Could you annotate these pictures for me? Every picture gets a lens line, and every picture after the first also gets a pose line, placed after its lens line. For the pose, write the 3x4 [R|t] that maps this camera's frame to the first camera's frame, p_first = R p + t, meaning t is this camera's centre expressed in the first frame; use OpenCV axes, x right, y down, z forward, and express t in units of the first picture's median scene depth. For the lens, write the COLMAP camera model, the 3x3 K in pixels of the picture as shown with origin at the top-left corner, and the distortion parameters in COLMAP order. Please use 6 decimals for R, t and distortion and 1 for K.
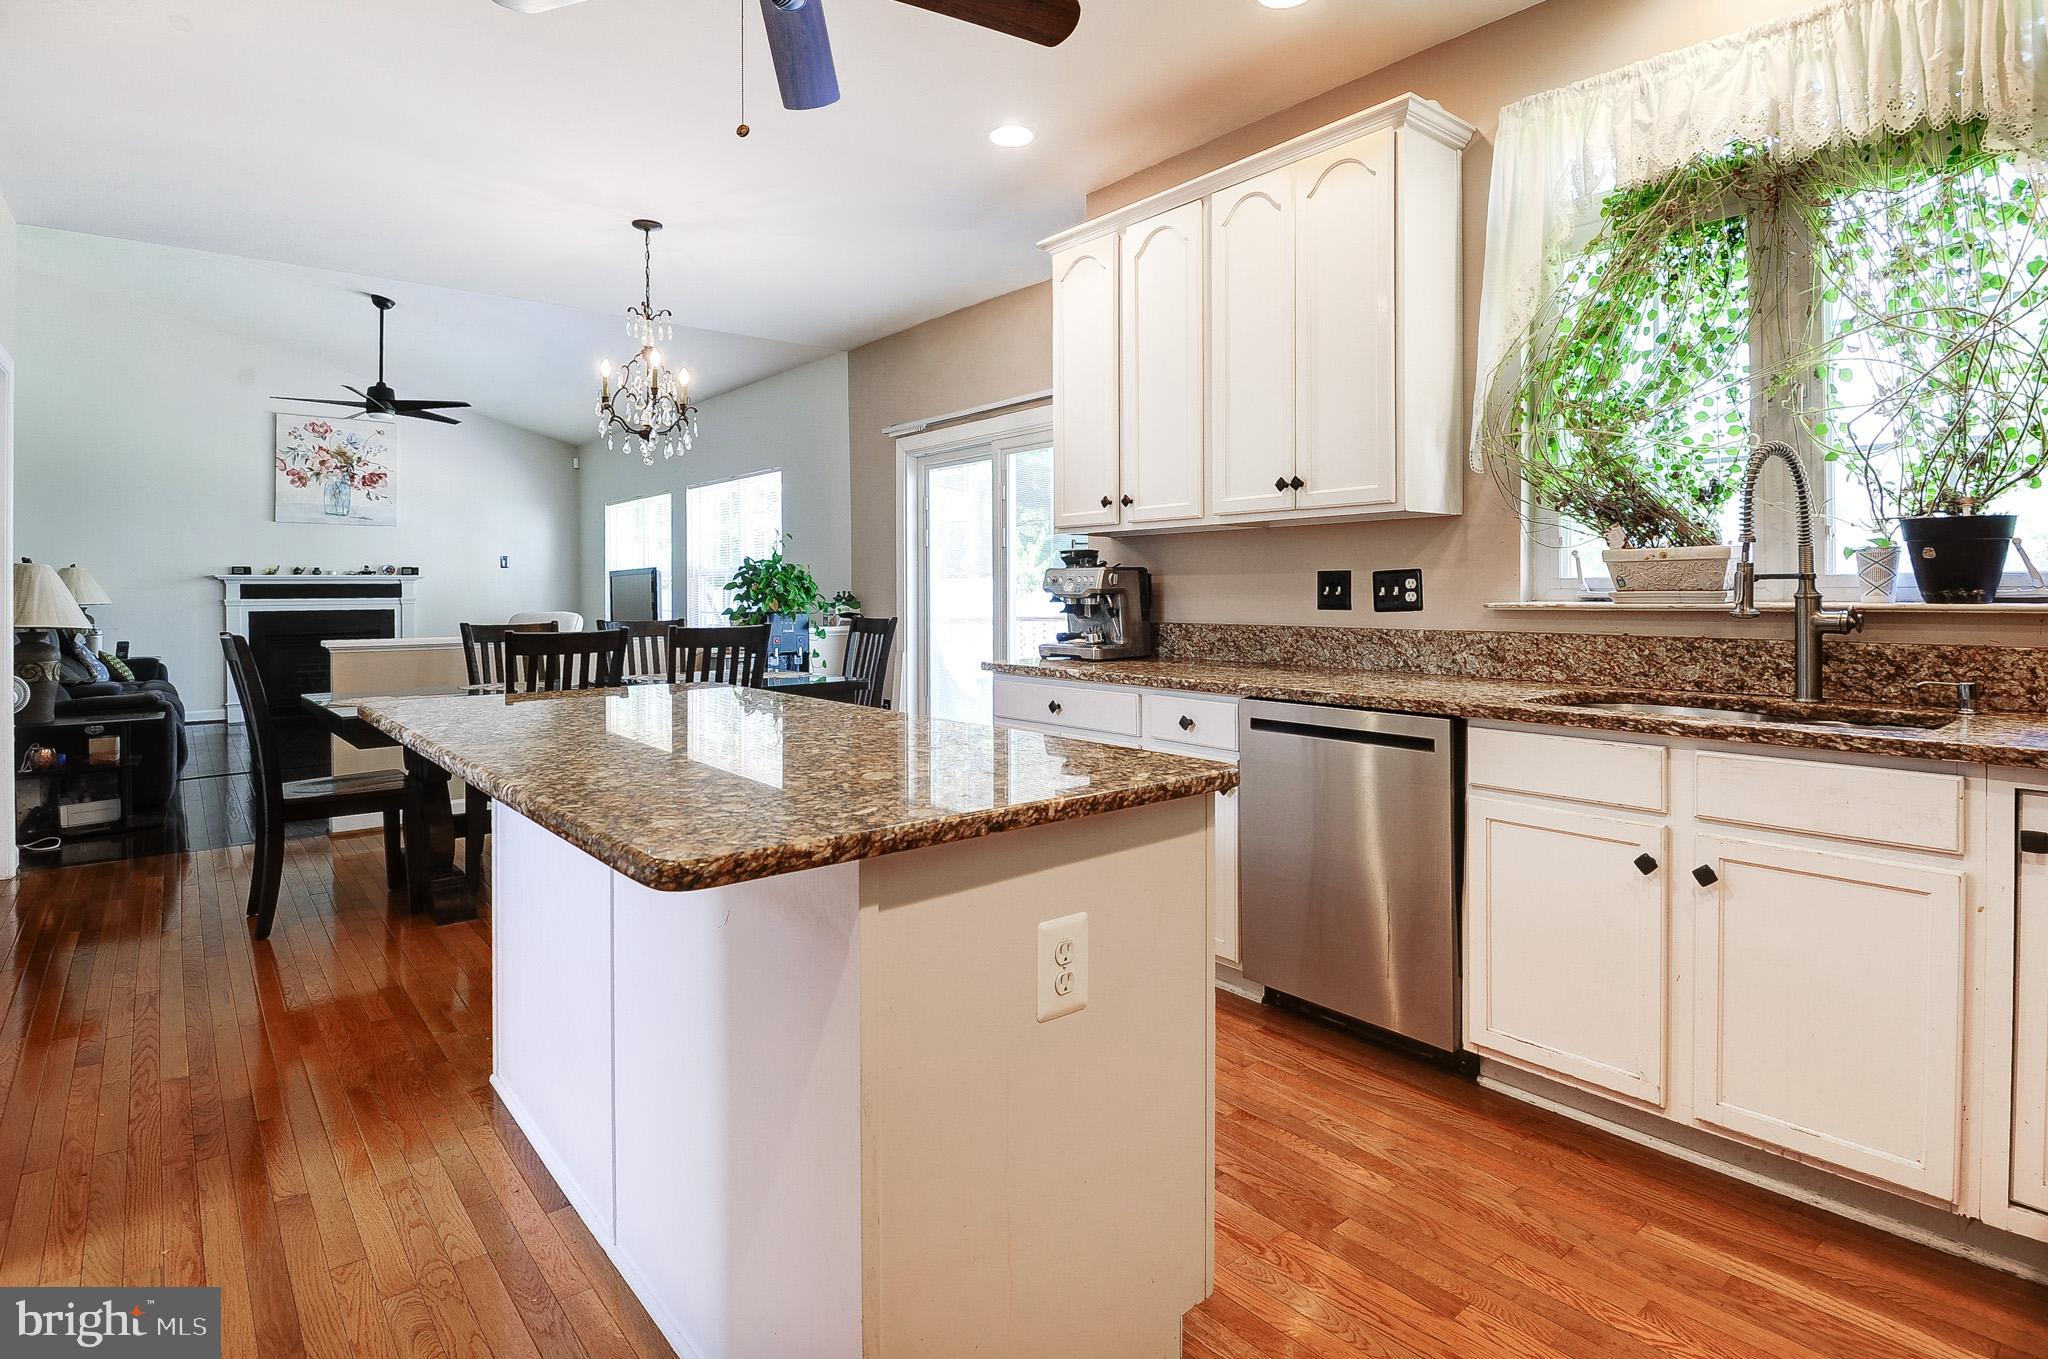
lens RADIAL K [[1079.2, 0, 1059.3], [0, 1079.2, 589.9], [0, 0, 1]] dist [-0.001570, -0.028025]
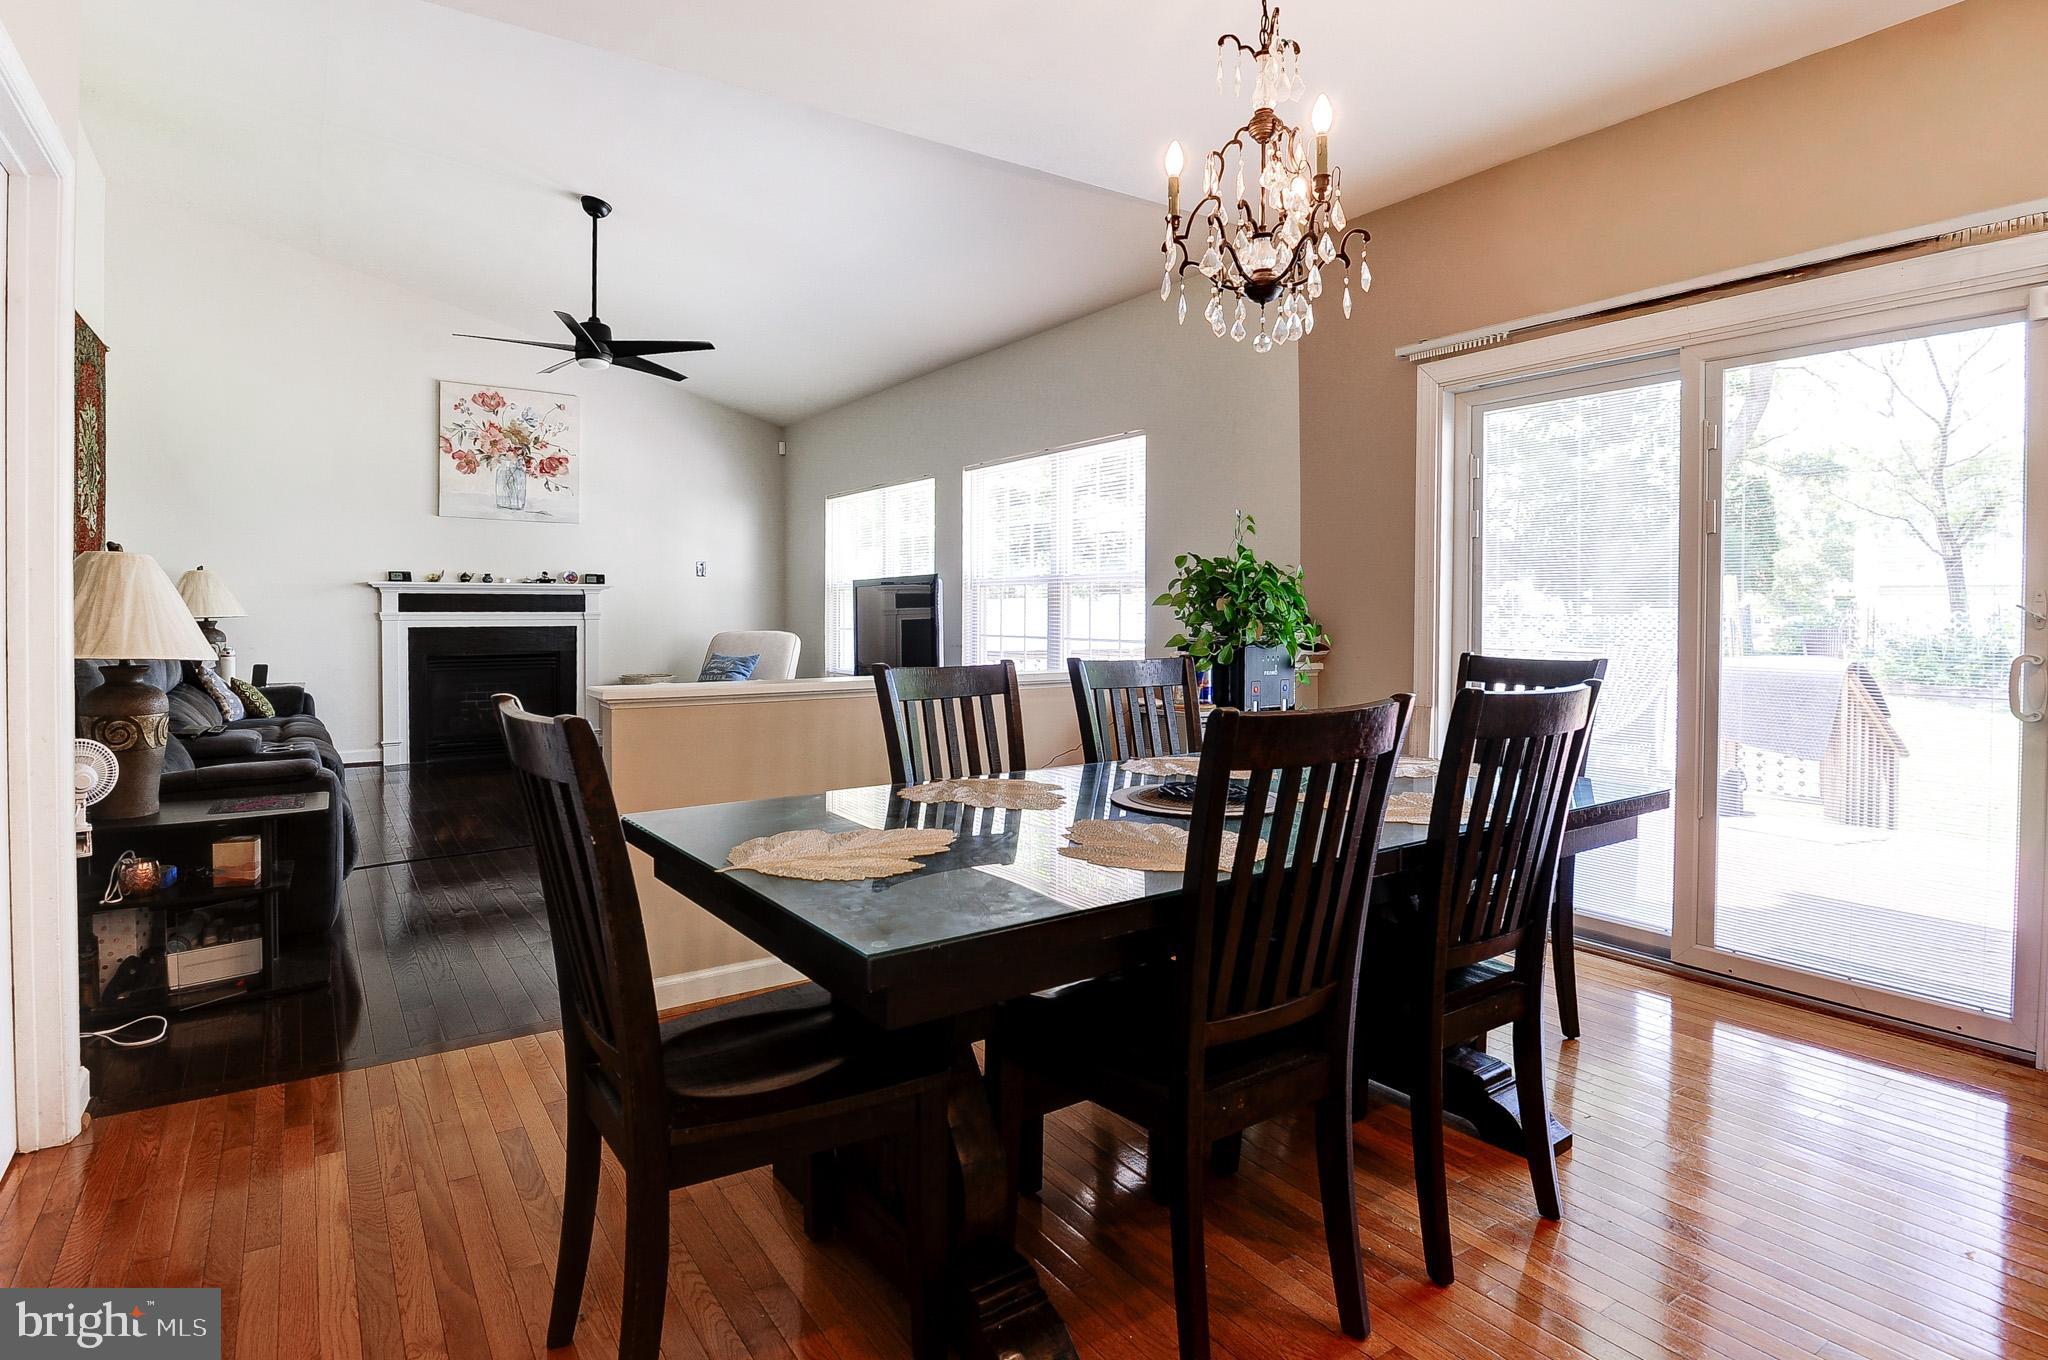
lens RADIAL K [[1078.3, 0, 1009.4], [0, 1078.3, 621.0], [0, 0, 1]] dist [-0.001015, -0.038306]
pose [[0.993963, 0.009006, -0.109347, -0.224041], [-0.007608, 0.999884, 0.013192, 0.001104], [0.109453, -0.012281, 0.993916, 0.250034]]
